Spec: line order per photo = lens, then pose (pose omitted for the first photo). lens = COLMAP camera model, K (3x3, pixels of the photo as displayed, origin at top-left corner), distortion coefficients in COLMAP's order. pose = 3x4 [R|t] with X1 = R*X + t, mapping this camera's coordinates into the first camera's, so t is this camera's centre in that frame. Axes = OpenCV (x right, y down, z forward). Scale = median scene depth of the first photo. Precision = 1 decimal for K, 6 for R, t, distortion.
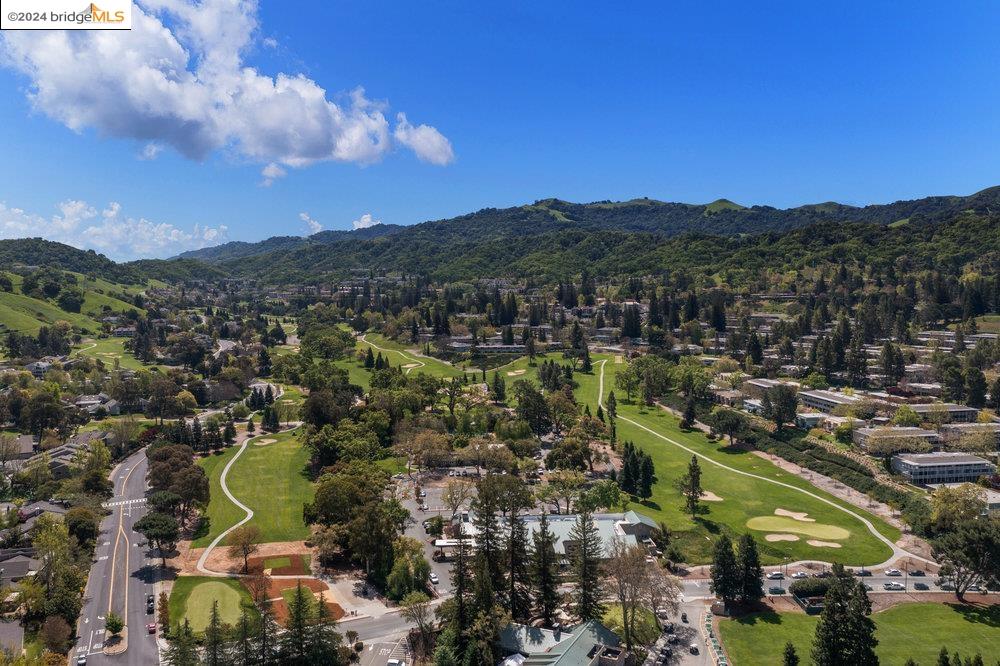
lens RADIAL K [[801.9, 0, 499.4], [0, 801.9, 338.6], [0, 0, 1]] dist [-0.013427, 0.009823]
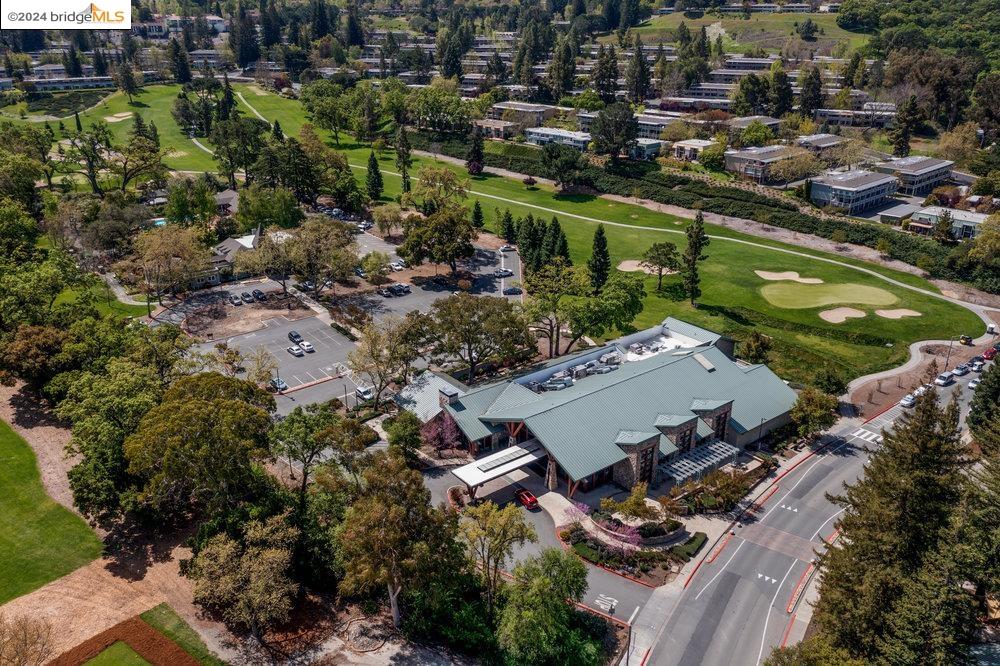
lens RADIAL K [[801.9, 0, 500.8], [0, 801.9, 331.5], [0, 0, 1]] dist [-0.013427, 0.009823]
pose [[0.823549, -0.200243, 0.530726, -0.221933], [0.030767, 0.950011, 0.310697, 0.031018], [-0.566410, -0.239546, 0.788541, 0.515199]]
